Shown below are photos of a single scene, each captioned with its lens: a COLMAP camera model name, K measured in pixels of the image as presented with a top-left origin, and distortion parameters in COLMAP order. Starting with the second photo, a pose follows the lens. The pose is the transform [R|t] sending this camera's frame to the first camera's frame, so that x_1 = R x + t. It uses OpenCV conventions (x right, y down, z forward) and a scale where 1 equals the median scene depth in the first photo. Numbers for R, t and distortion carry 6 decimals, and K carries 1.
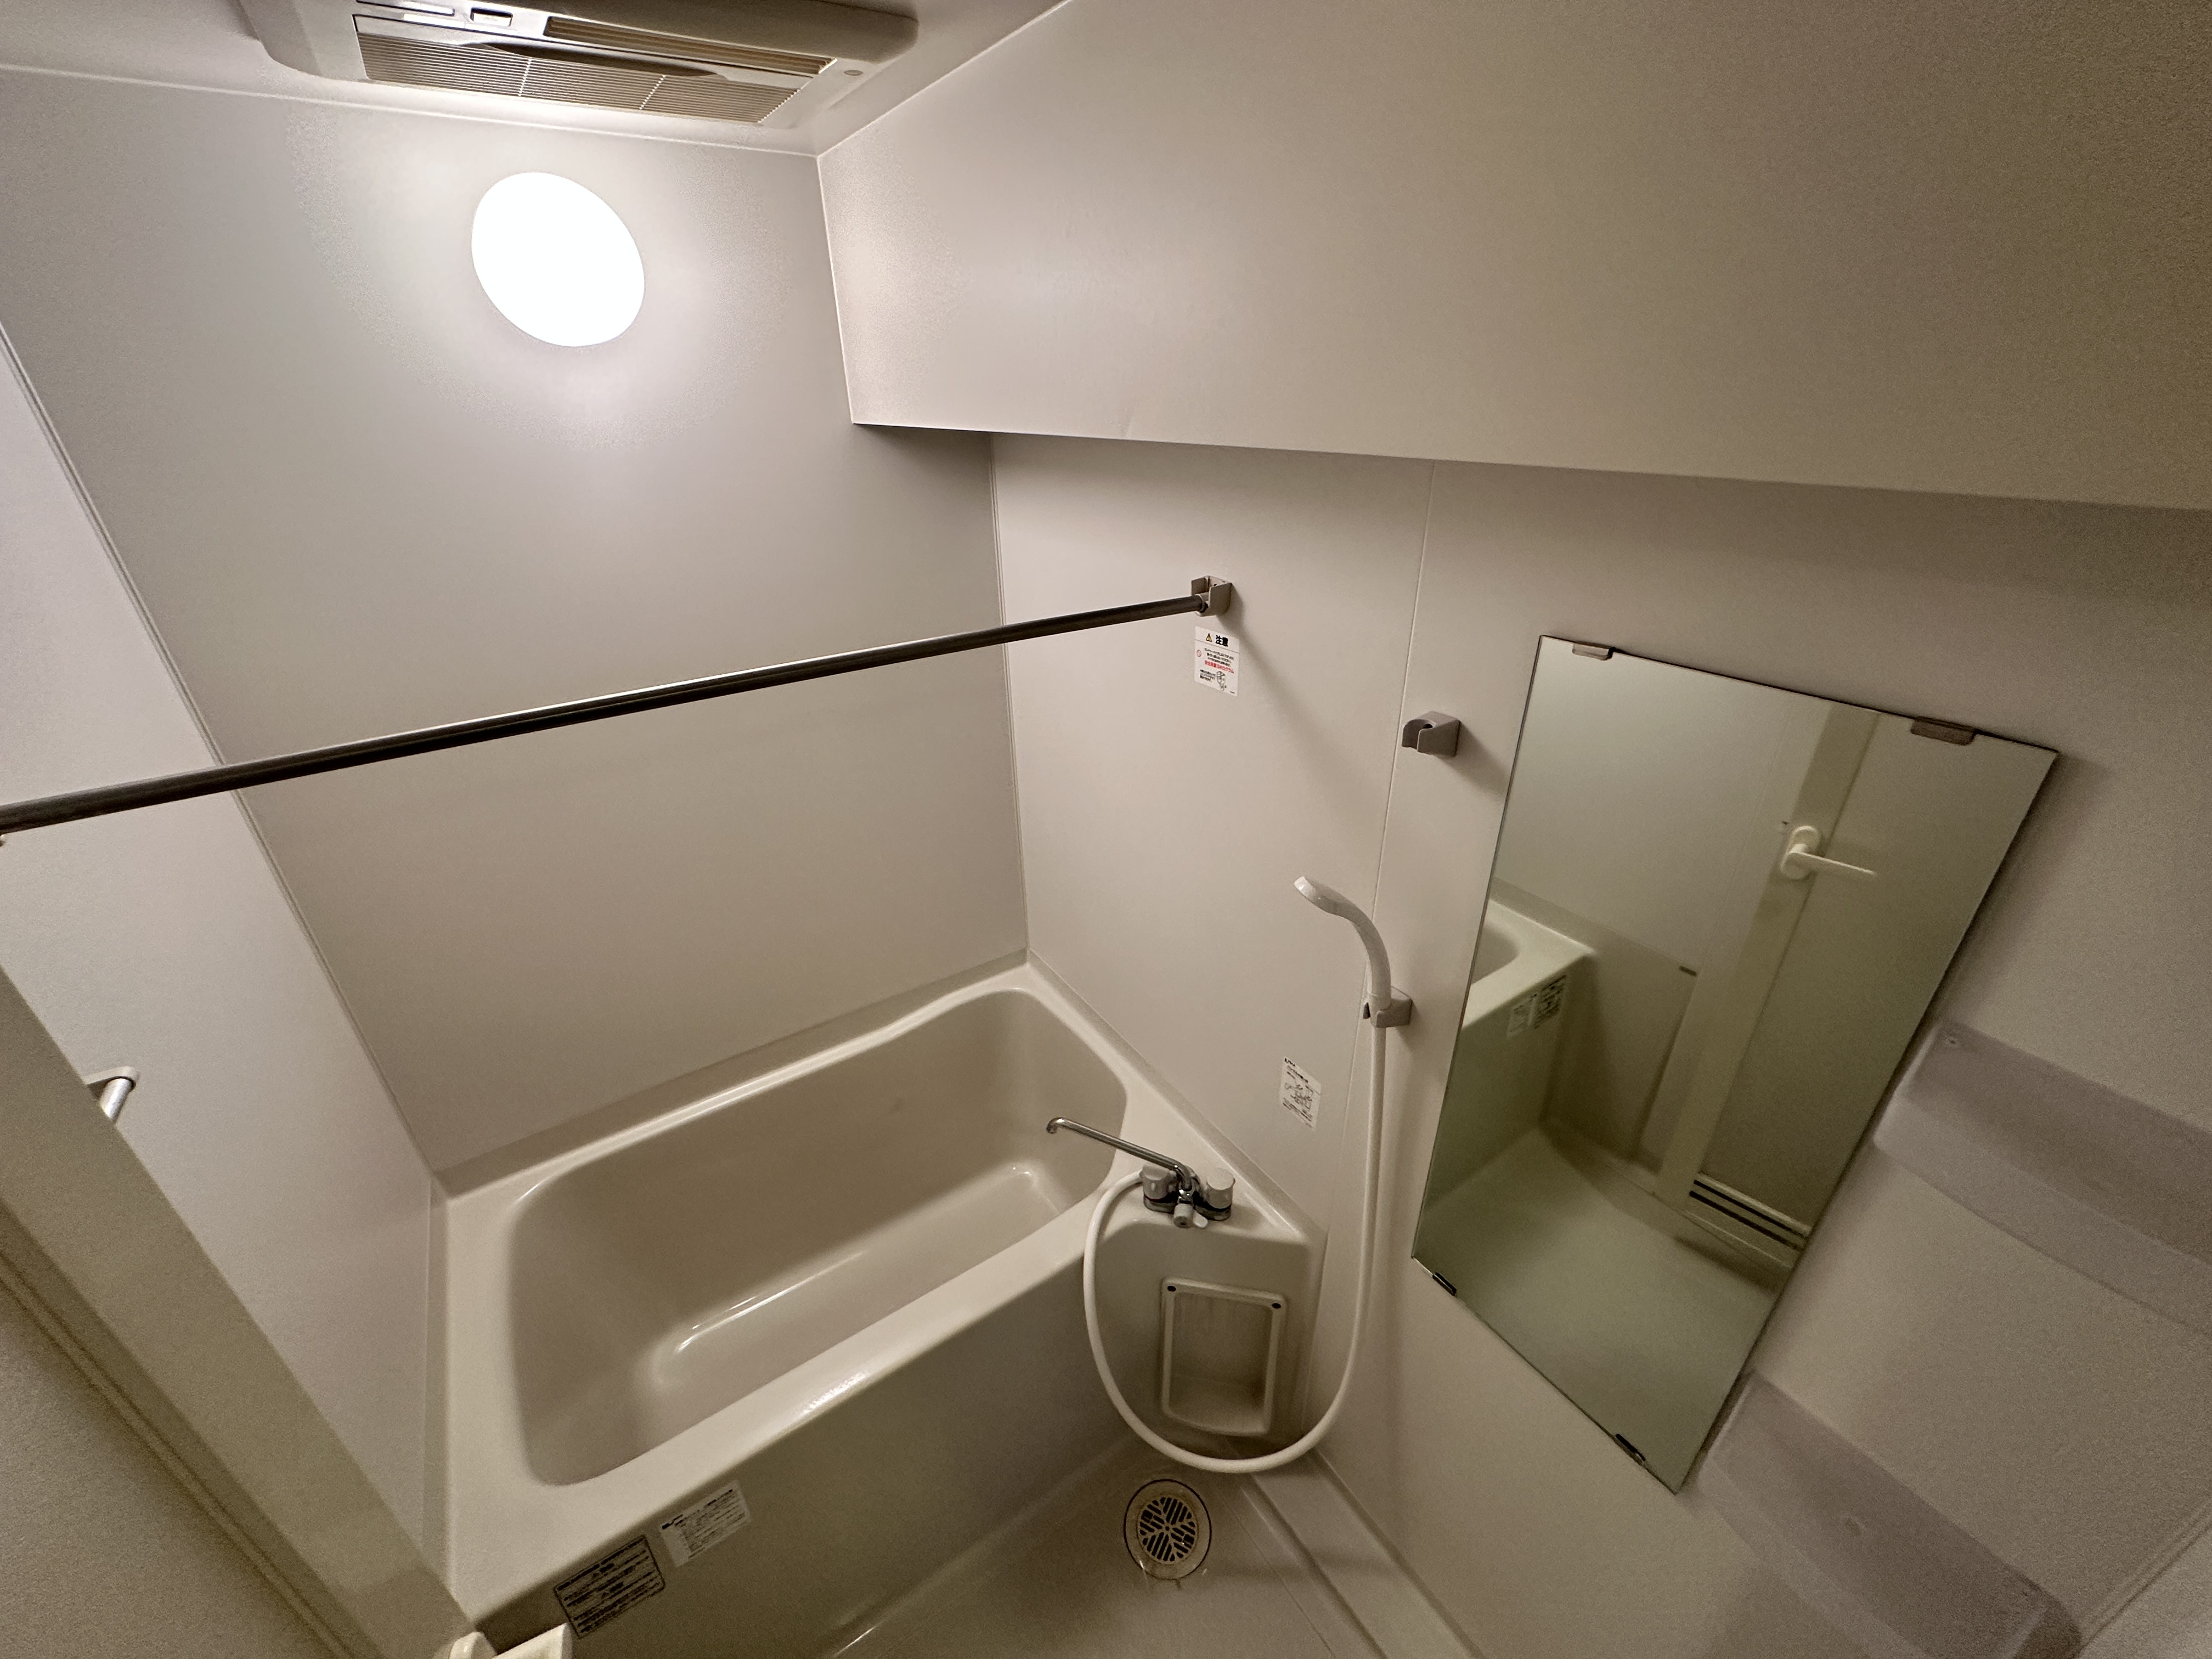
lens RADIAL K [[874.0, 0, 1101.3], [0, 874.0, 828.8], [0, 0, 1]] dist [-0.001542, -0.000173]
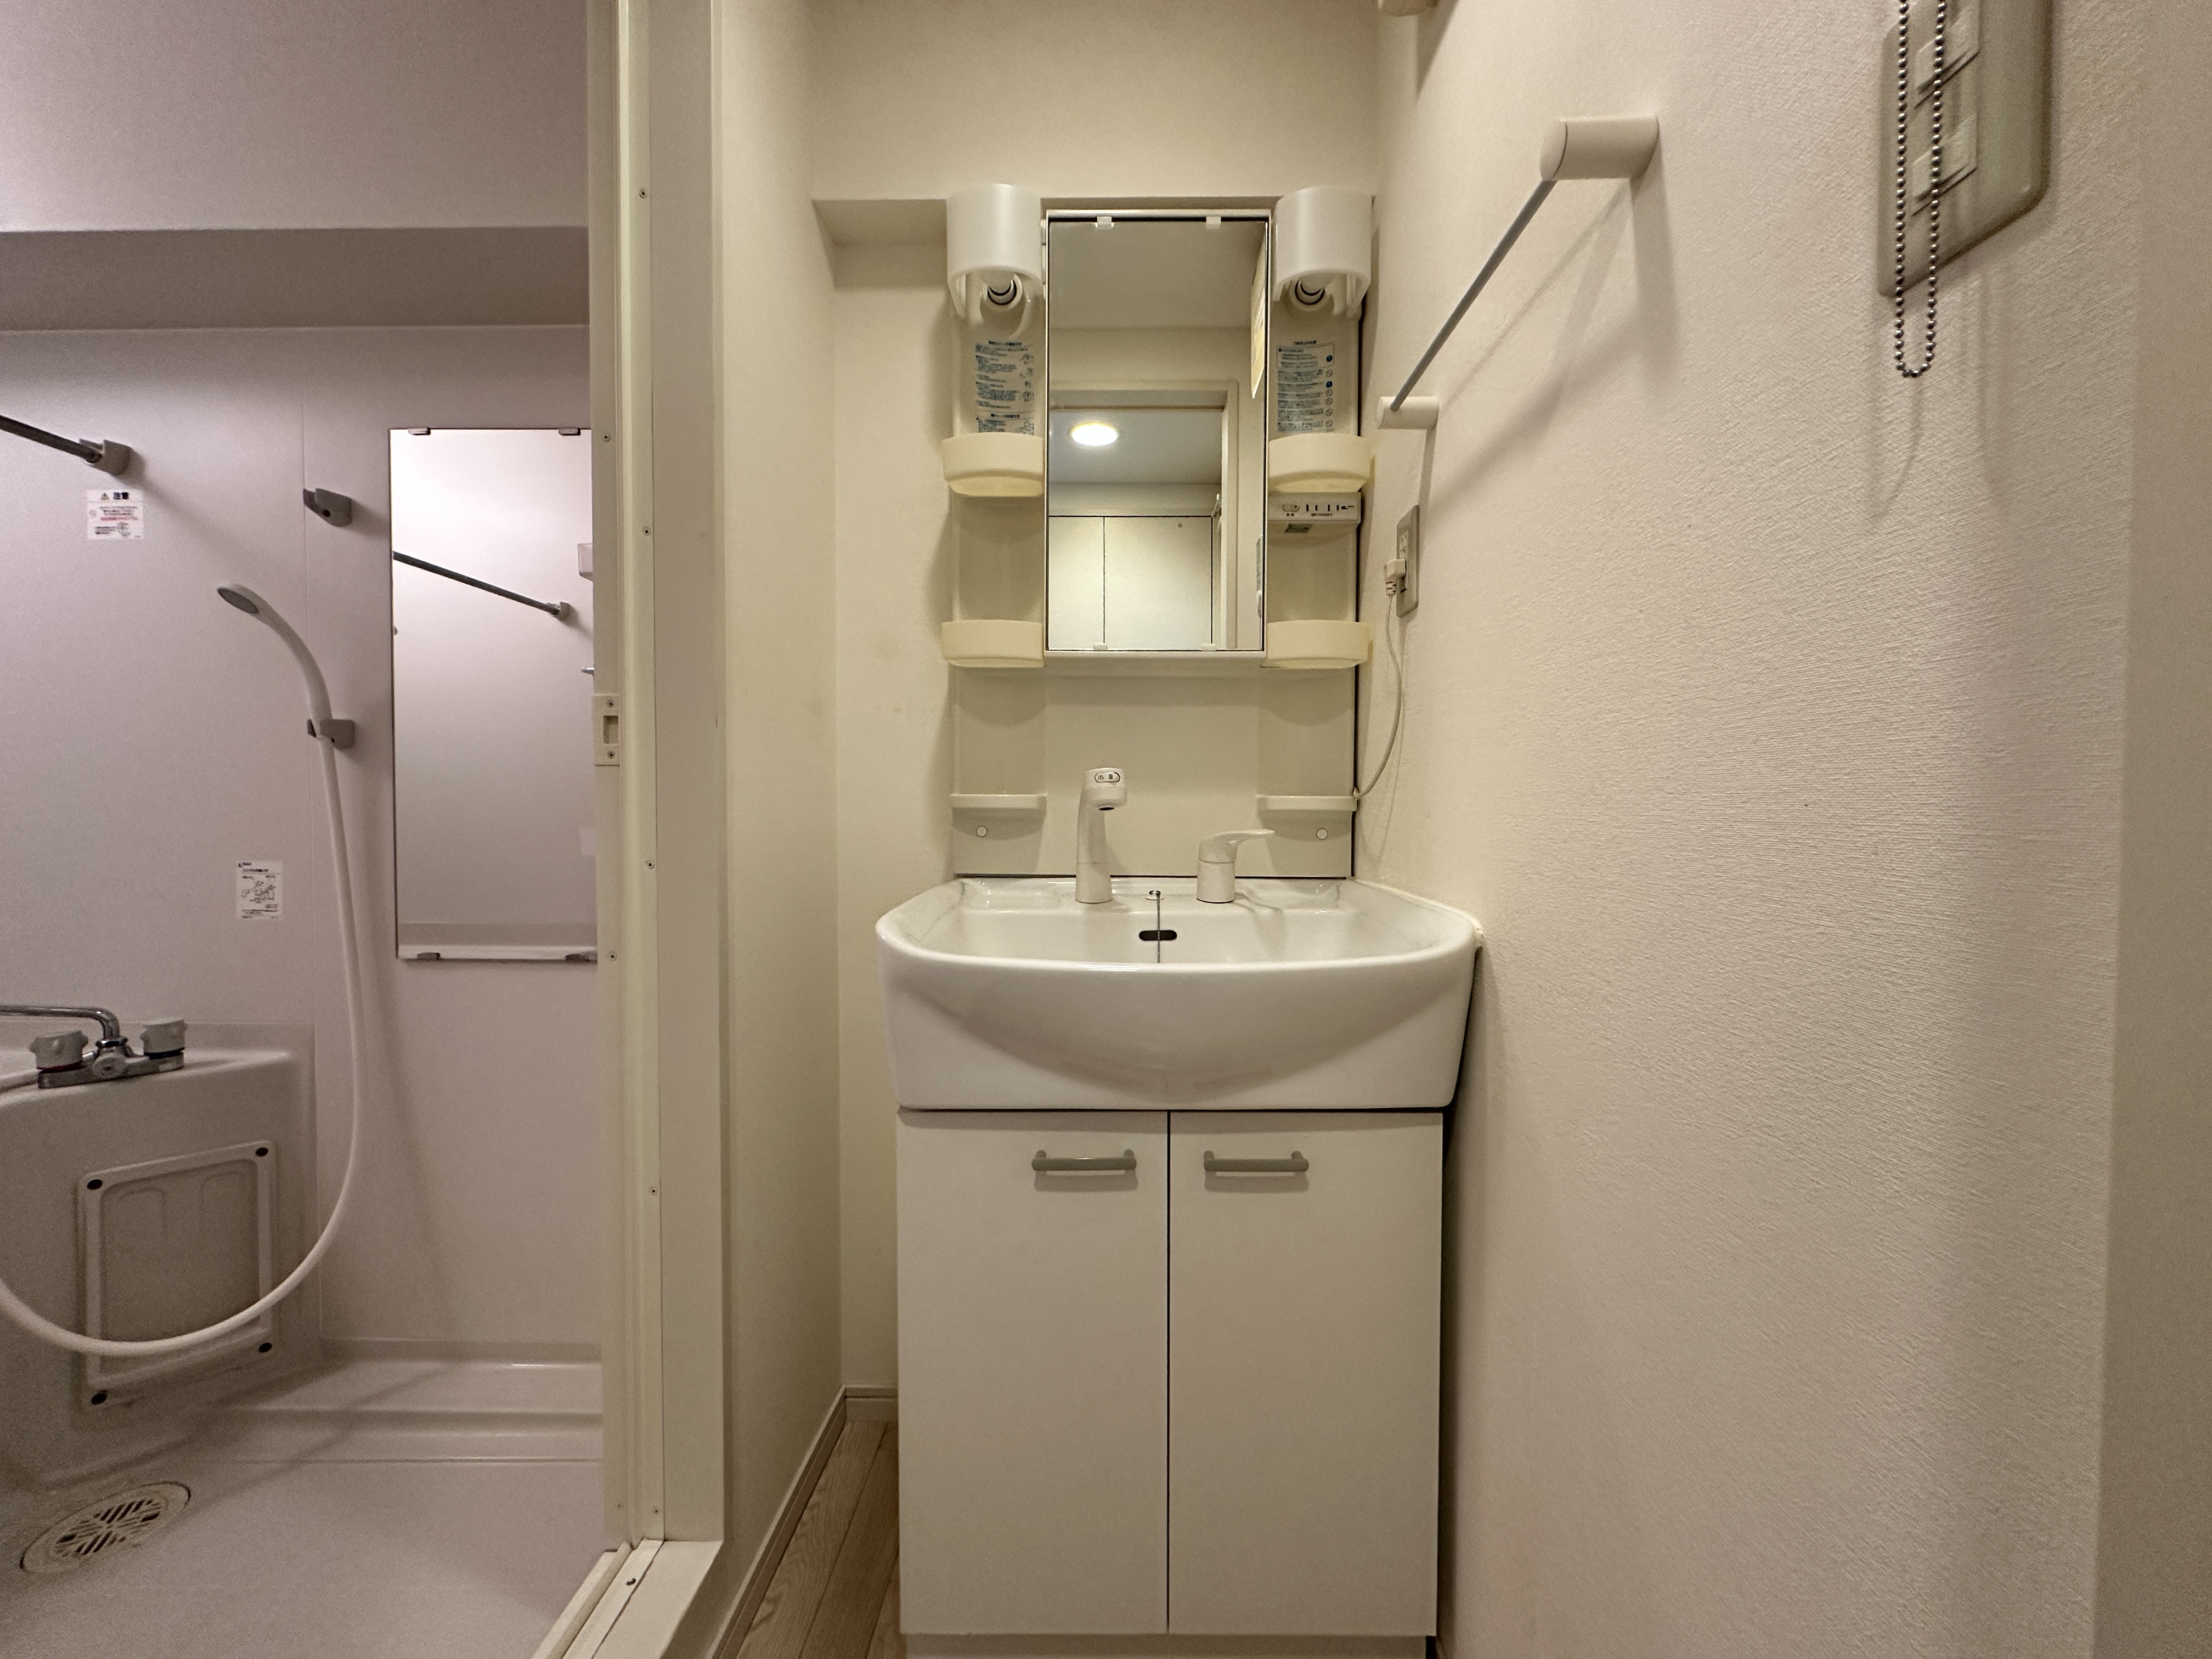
lens RADIAL K [[874.0, 0, 1113.7], [0, 874.0, 827.5], [0, 0, 1]] dist [-0.001542, -0.000173]
pose [[0.557373, 0.006146, 0.830239, -0.093030], [0.363395, 0.897297, -0.250604, 0.976139], [-0.746511, 0.441384, 0.497896, -0.413077]]
